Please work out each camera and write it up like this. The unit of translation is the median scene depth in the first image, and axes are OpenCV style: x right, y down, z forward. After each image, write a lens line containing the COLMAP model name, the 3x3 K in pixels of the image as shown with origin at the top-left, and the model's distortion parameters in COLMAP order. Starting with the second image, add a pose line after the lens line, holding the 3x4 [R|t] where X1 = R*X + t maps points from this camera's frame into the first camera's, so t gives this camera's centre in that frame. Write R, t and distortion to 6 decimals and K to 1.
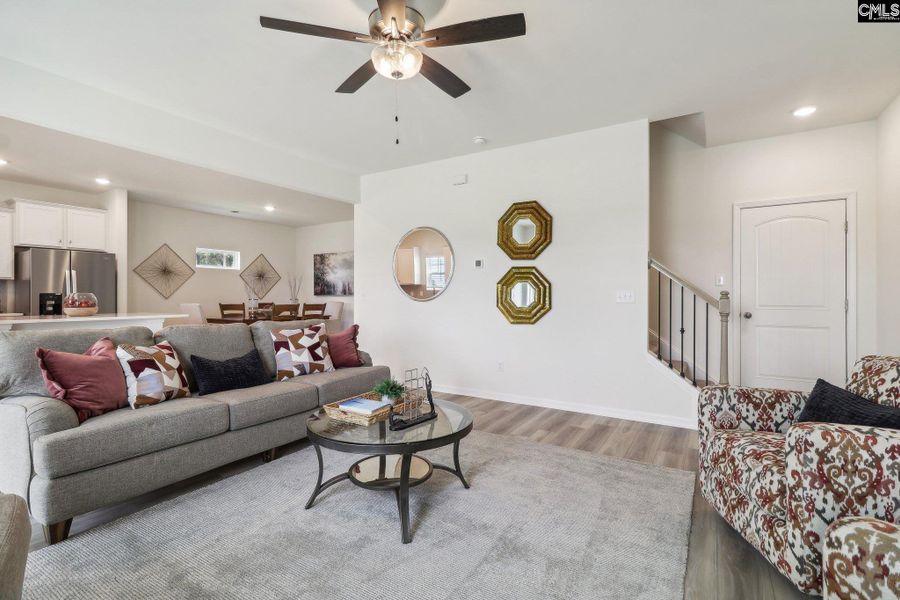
lens RADIAL K [[427.6, 0, 443.2], [0, 427.6, 297.0], [0, 0, 1]] dist [0.004645, 0.002165]
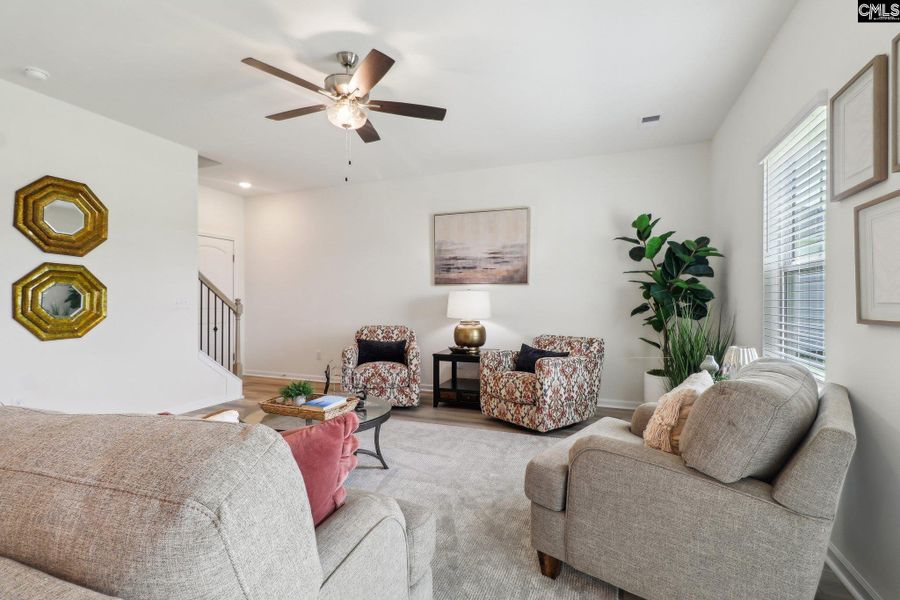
lens RADIAL K [[427.6, 0, 449.4], [0, 427.6, 302.3], [0, 0, 1]] dist [0.004645, 0.002165]
pose [[-0.201785, -0.002581, 0.979426, -0.545873], [0.002352, 0.999992, 0.003120, -0.002588], [-0.979427, 0.002933, -0.201778, 0.375631]]
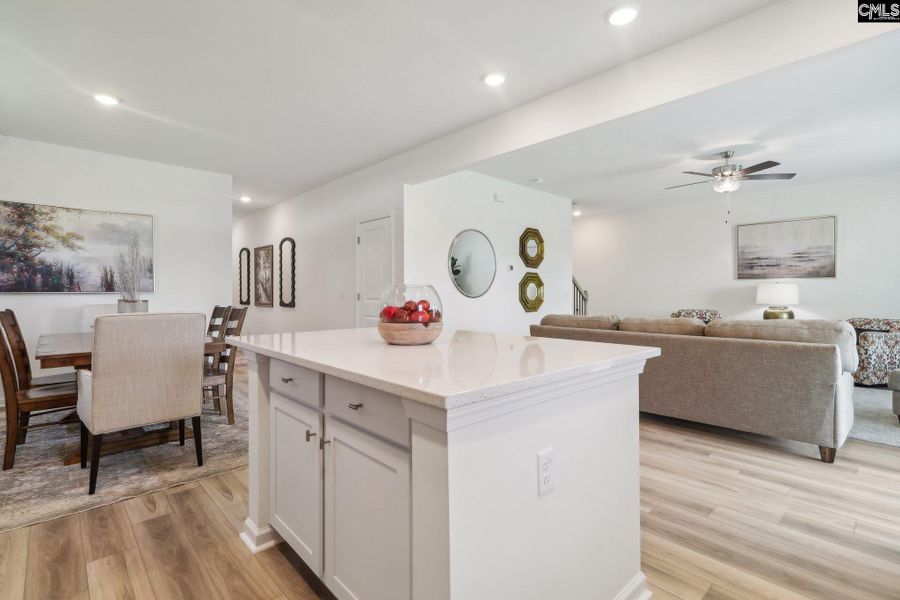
lens RADIAL K [[427.6, 0, 446.1], [0, 427.6, 292.3], [0, 0, 1]] dist [0.004645, 0.002165]
pose [[0.246553, 0.002372, 0.969127, -1.008955], [0.005462, 0.999978, -0.003837, -0.000244], [-0.969114, 0.006239, 0.246534, 0.720657]]
